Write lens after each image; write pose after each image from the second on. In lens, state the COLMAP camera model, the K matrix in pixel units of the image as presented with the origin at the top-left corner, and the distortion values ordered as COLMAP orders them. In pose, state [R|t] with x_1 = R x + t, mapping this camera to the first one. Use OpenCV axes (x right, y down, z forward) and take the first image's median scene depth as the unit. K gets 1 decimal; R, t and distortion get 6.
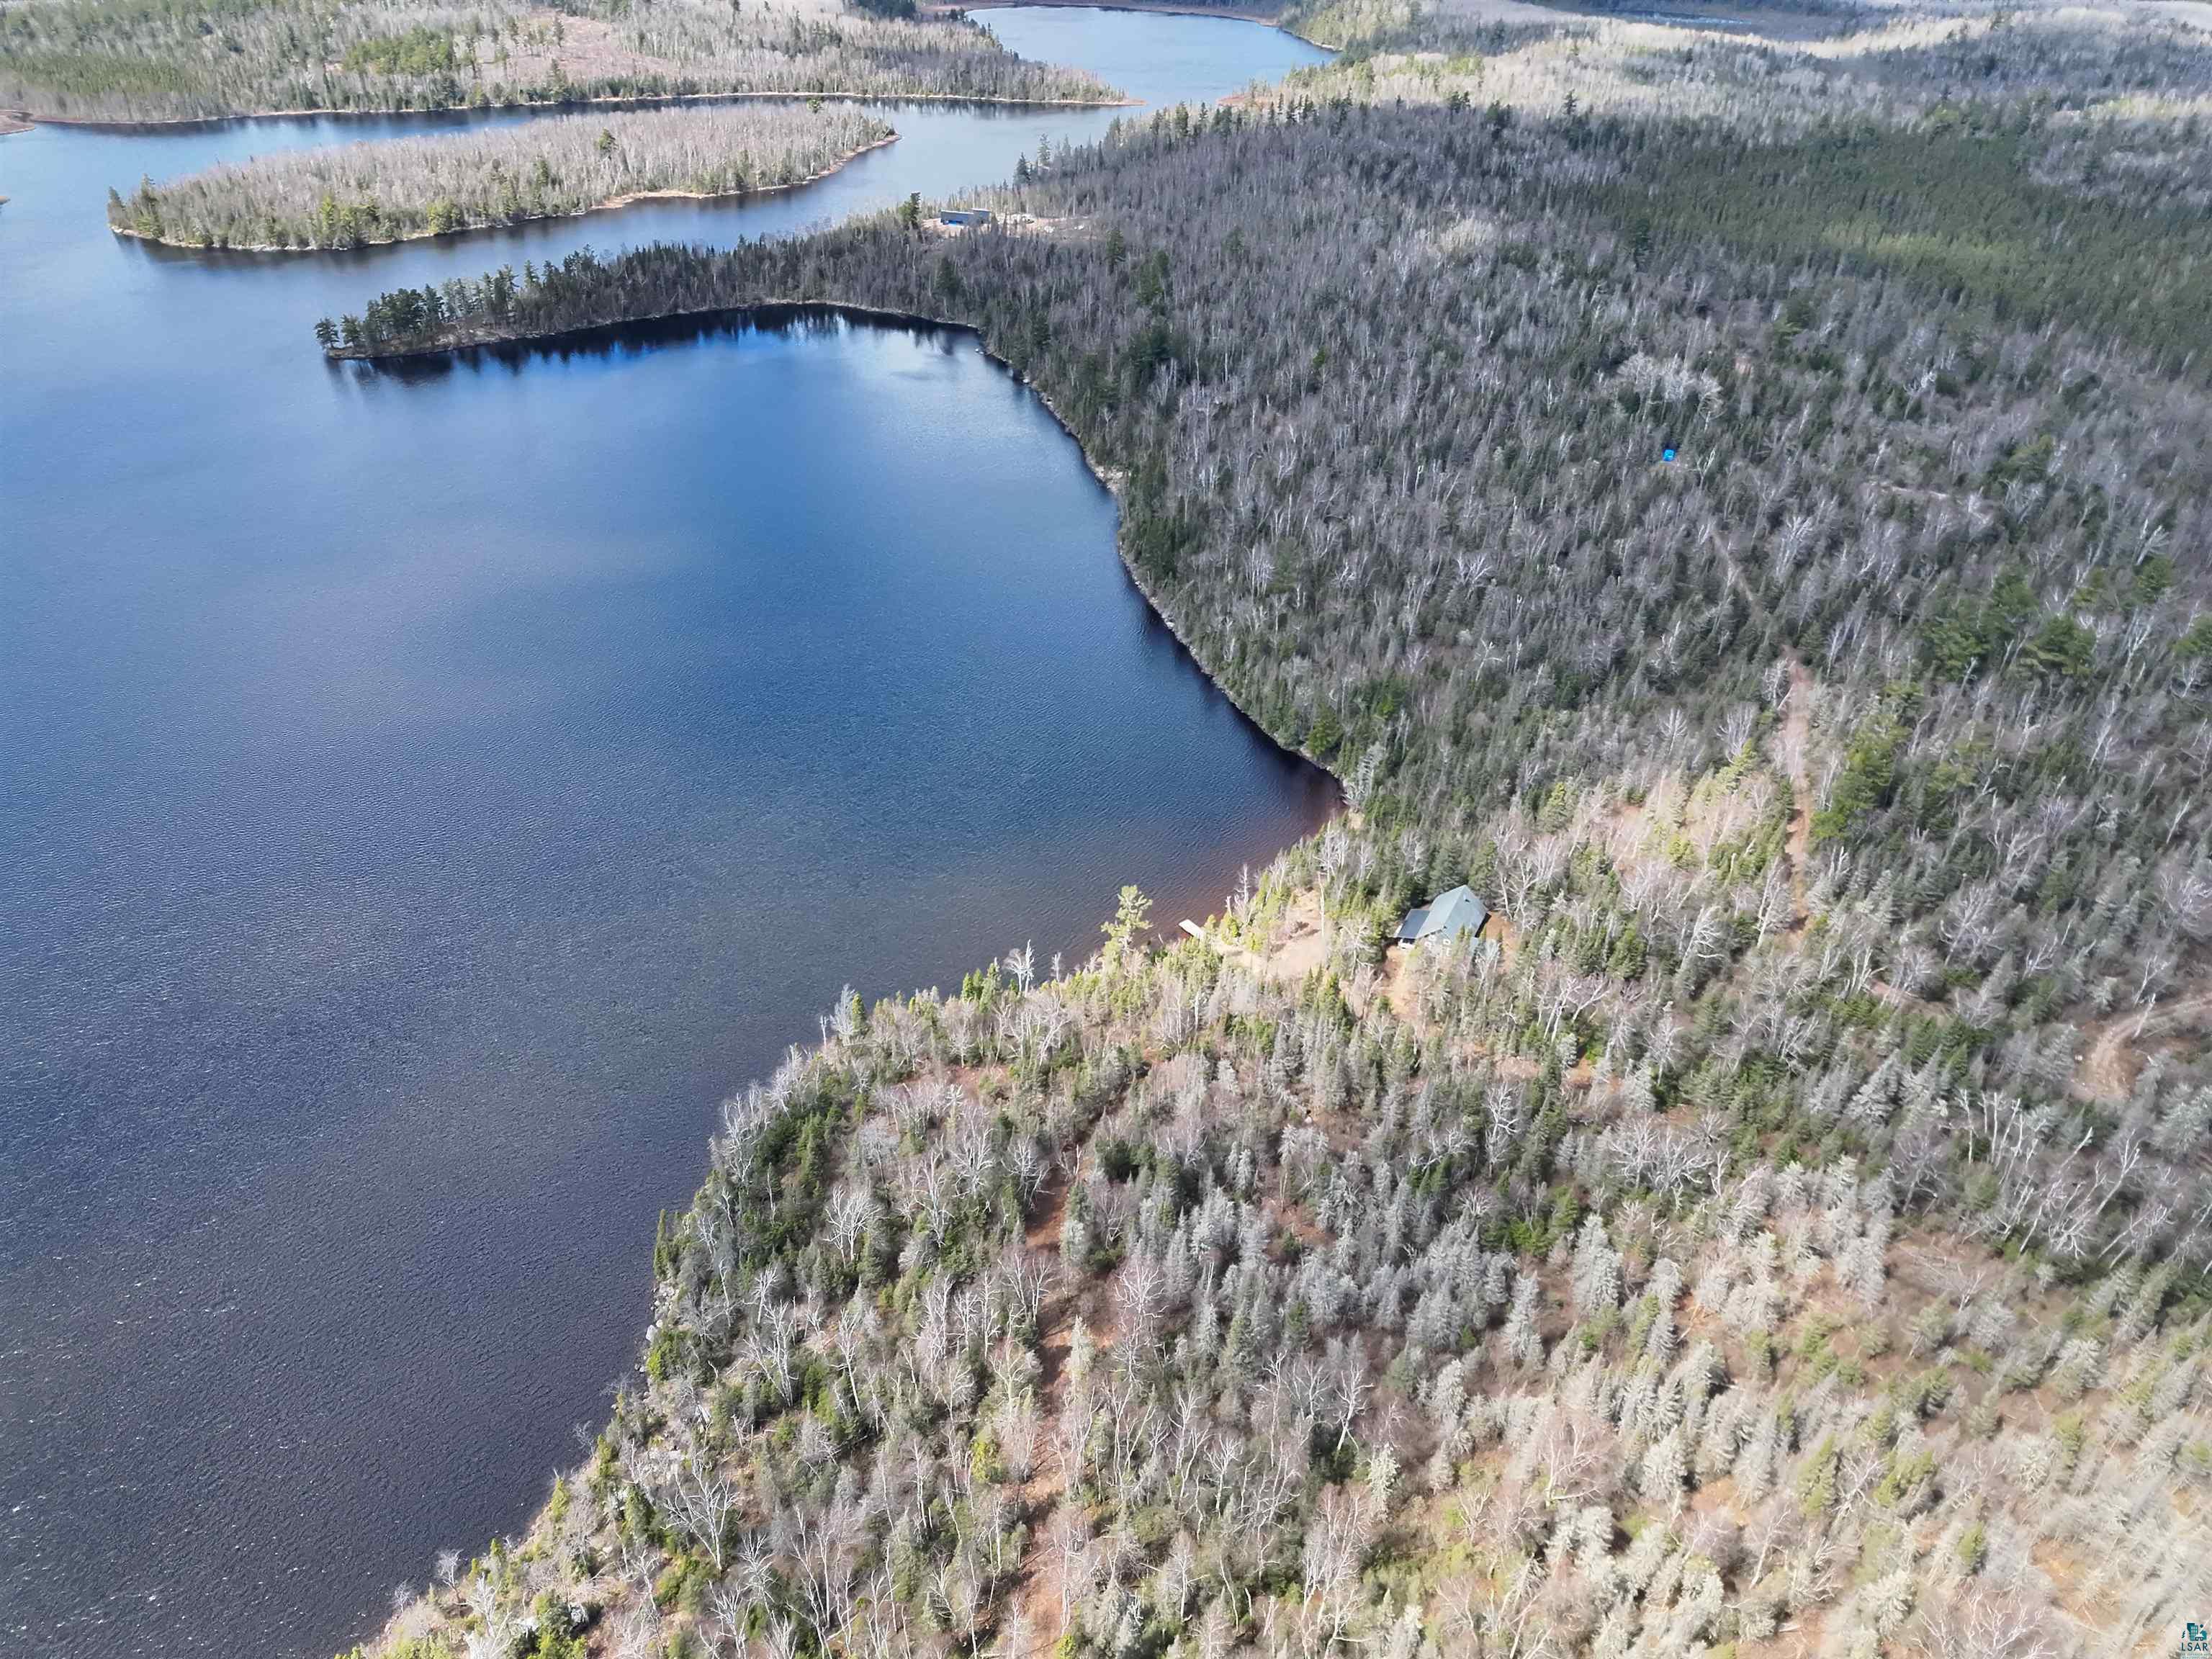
lens RADIAL K [[1543.0, 0, 1105.0], [0, 1543.0, 841.0], [0, 0, 1]] dist [0.079372, -0.077511]
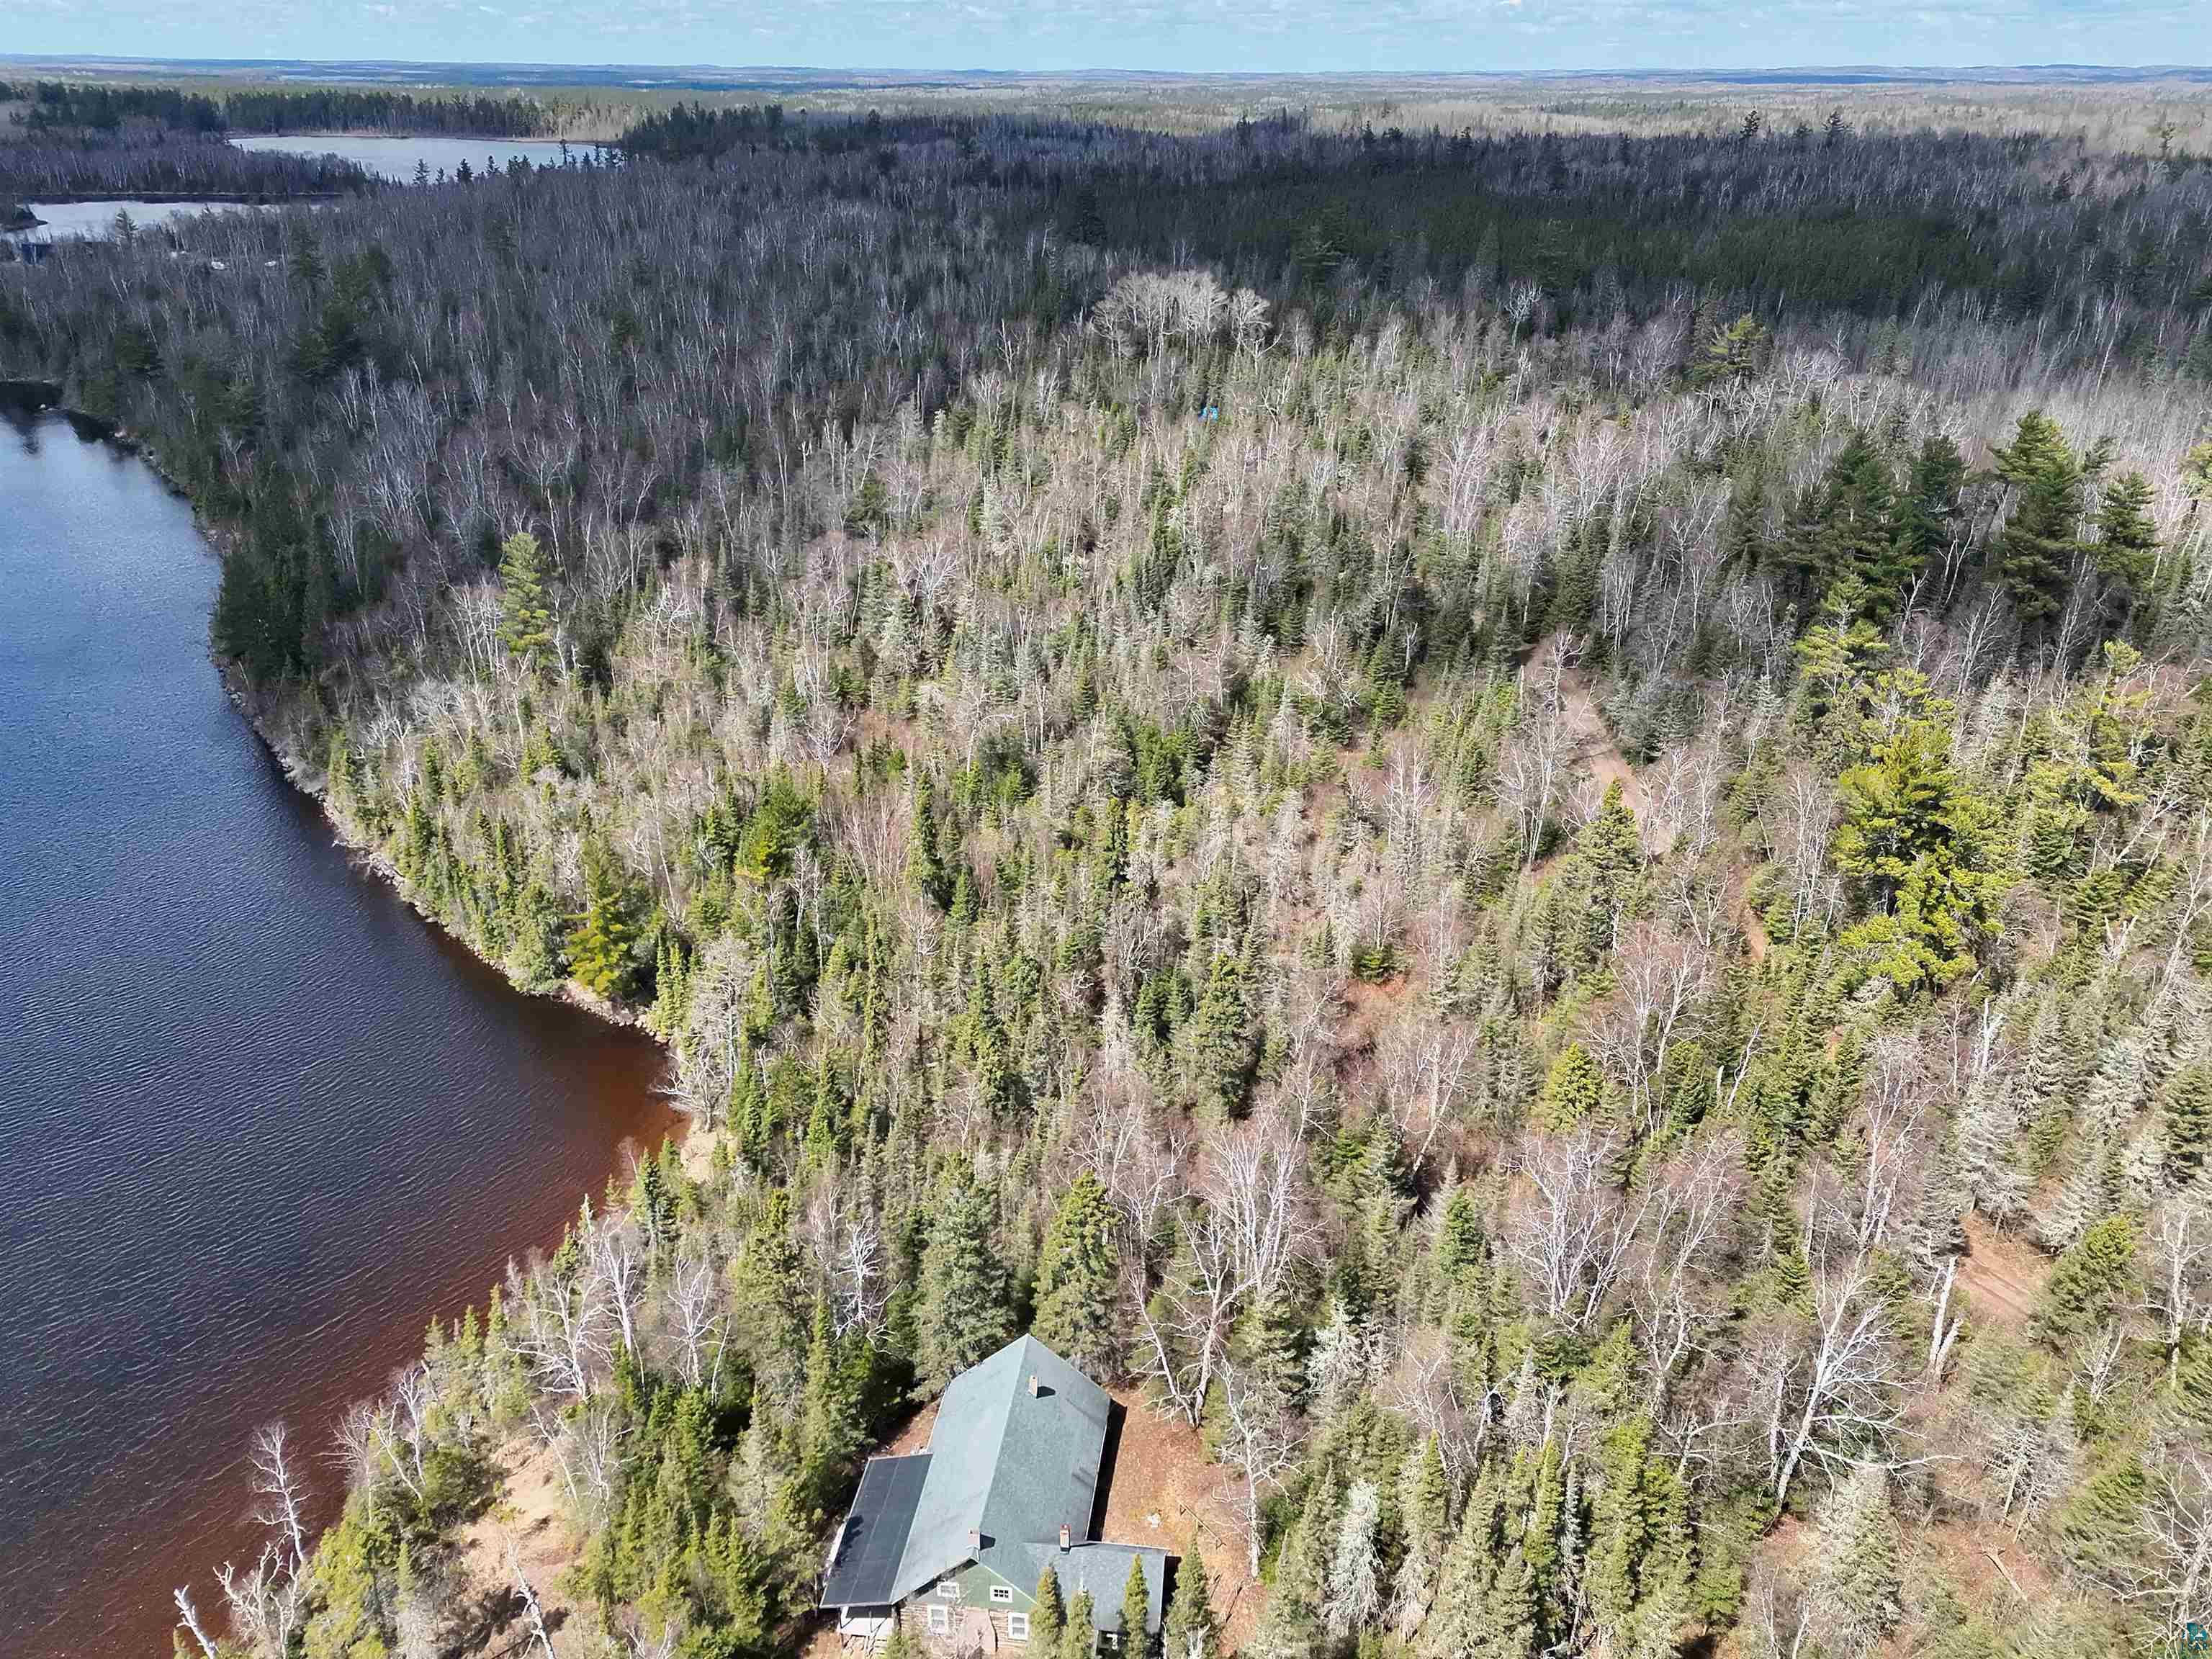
lens RADIAL K [[1690.9, 0, 1134.0], [0, 1690.9, 828.2], [0, 0, 1]] dist [0.075158, -0.058607]
pose [[0.938250, -0.143995, 0.314567, 0.136135], [0.187494, 0.975796, -0.112557, -0.023324], [-0.290746, 0.164586, 0.942538, 0.559114]]
